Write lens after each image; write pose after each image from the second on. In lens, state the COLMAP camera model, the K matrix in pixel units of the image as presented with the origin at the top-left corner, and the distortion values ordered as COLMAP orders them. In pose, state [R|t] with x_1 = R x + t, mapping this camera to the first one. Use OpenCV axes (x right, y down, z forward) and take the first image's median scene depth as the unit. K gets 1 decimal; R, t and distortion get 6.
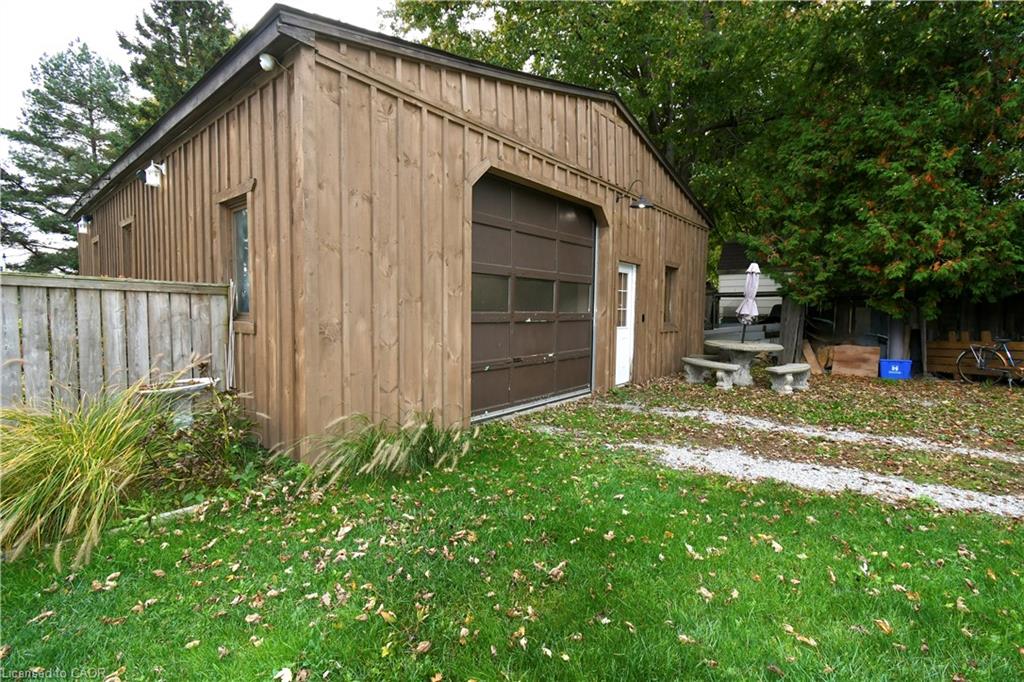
lens RADIAL K [[460.8, 0, 512.2], [0, 460.8, 339.5], [0, 0, 1]] dist [0.007060, 0.000958]
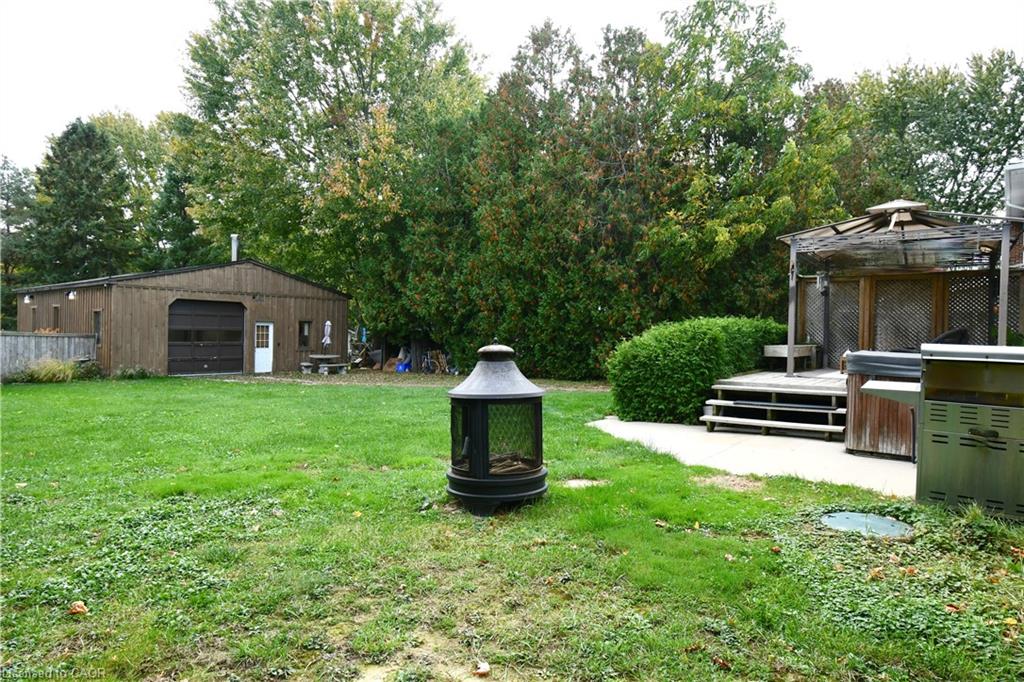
lens RADIAL K [[624.9, 0, 508.5], [0, 624.9, 342.1], [0, 0, 1]] dist [0.002715, 0.003825]
pose [[0.999727, 0.004364, 0.022946, 1.535126], [-0.003101, 0.998493, -0.054794, 0.122714], [-0.023150, 0.054708, 0.998234, -2.426843]]
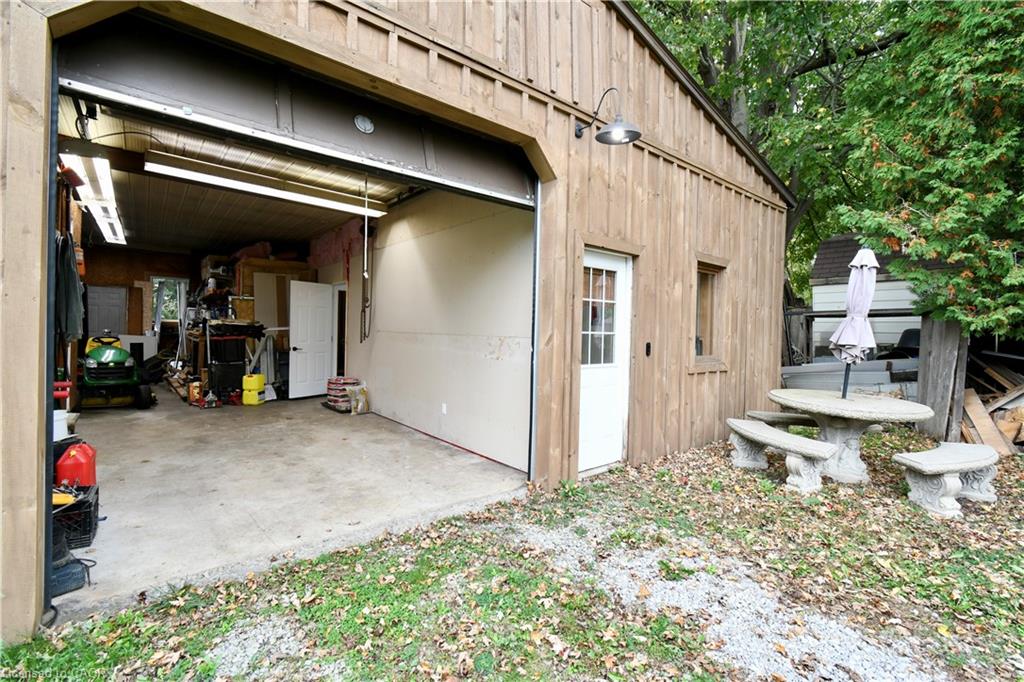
lens RADIAL K [[460.8, 0, 507.6], [0, 460.8, 339.0], [0, 0, 1]] dist [0.007060, 0.000958]
pose [[0.982172, 0.013094, -0.187531, 0.248243], [-0.022707, 0.998530, -0.049207, -0.030687], [0.186611, 0.052589, 0.981025, 0.457066]]
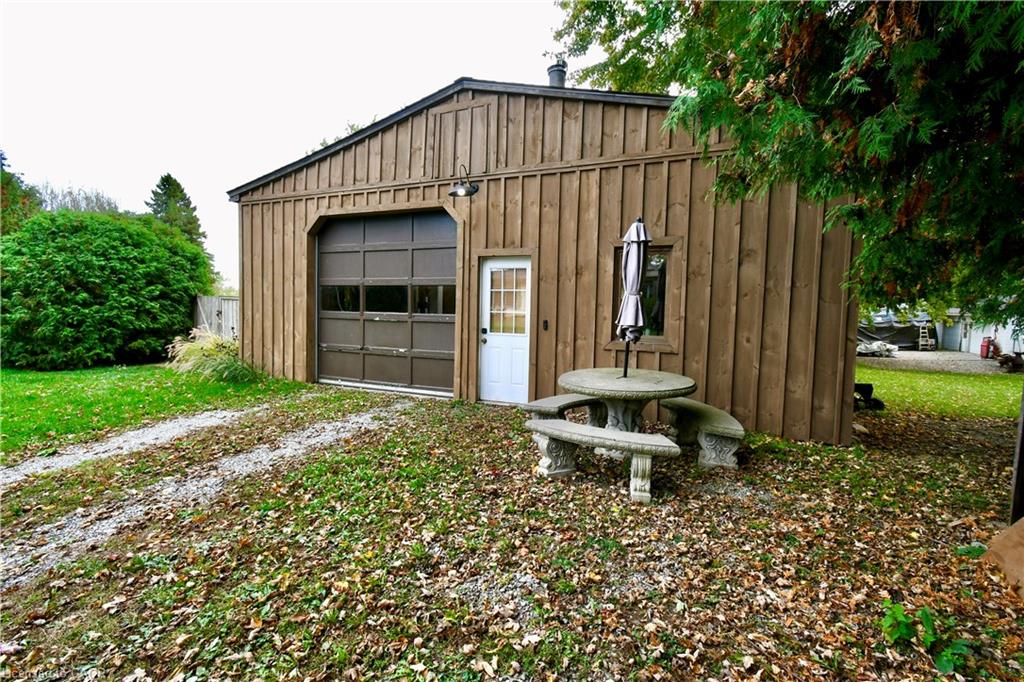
lens RADIAL K [[460.8, 0, 513.8], [0, 460.8, 339.6], [0, 0, 1]] dist [0.007060, 0.000958]
pose [[0.257994, 0.049819, -0.964861, 1.118168], [-0.087408, 0.995778, 0.028043, -0.044380], [0.962184, 0.077101, 0.261259, 0.854348]]
